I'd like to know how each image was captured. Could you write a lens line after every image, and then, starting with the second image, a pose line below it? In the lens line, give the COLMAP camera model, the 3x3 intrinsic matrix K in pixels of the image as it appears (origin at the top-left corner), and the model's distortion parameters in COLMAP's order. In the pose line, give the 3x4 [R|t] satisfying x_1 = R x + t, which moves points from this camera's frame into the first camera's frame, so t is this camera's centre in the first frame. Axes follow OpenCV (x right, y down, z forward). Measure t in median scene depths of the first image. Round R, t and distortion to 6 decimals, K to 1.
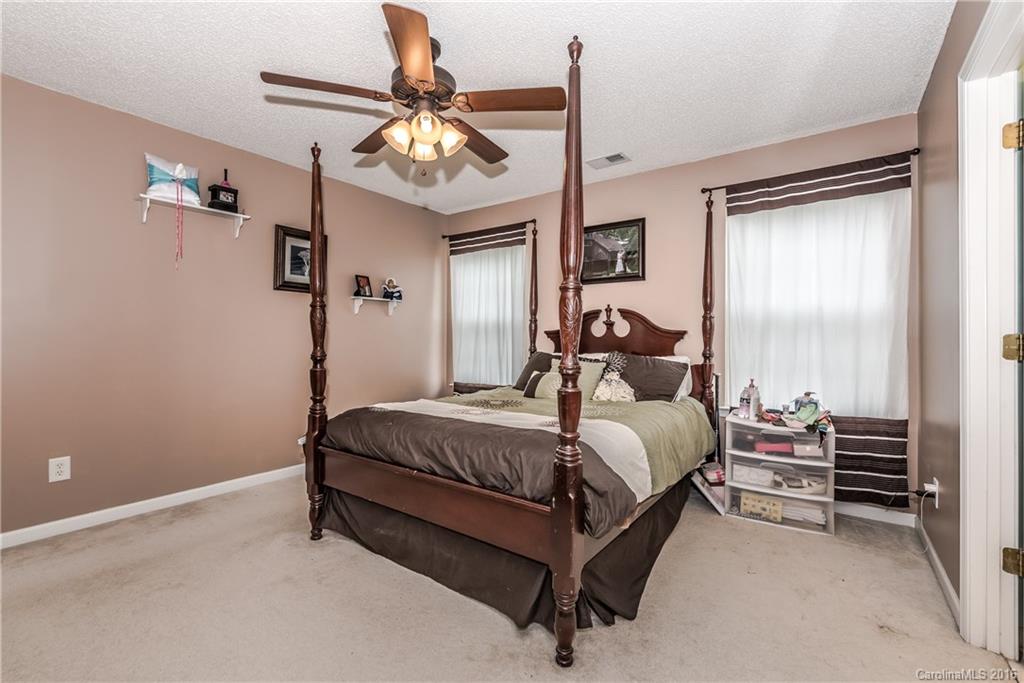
lens RADIAL K [[436.1, 0, 513.7], [0, 436.1, 323.4], [0, 0, 1]] dist [-0.000060, -0.000199]
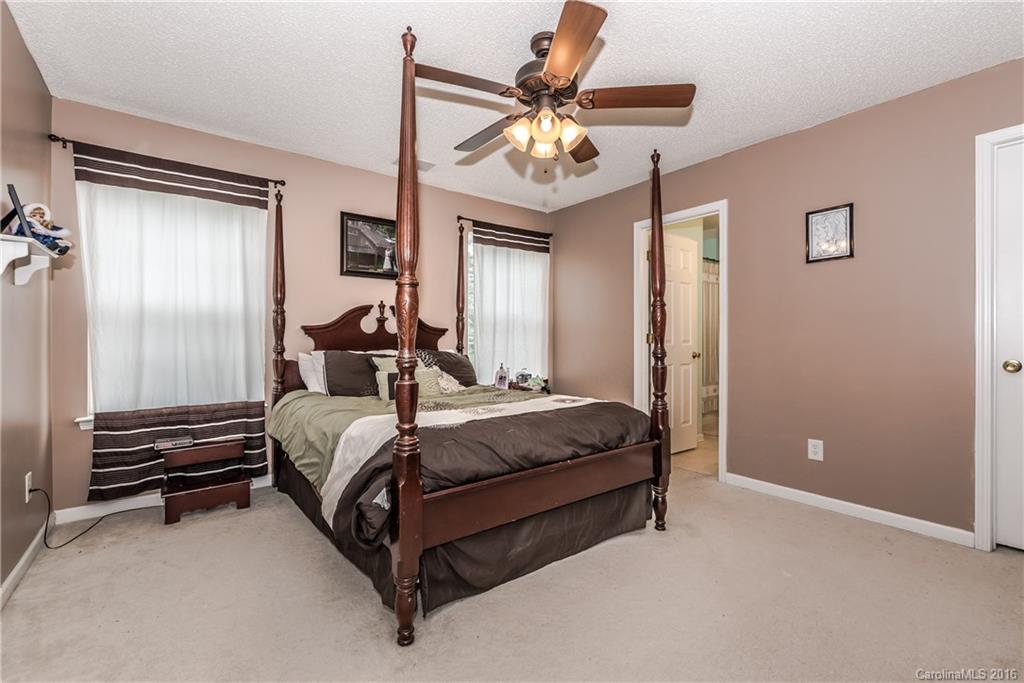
lens RADIAL K [[438.6, 0, 494.0], [0, 438.6, 336.7], [0, 0, 1]] dist [-0.001676, -0.000142]
pose [[0.307445, -0.004345, 0.951556, -0.715468], [-0.034269, 0.999290, 0.015635, 0.015634], [-0.950949, -0.037416, 0.307078, 0.488360]]
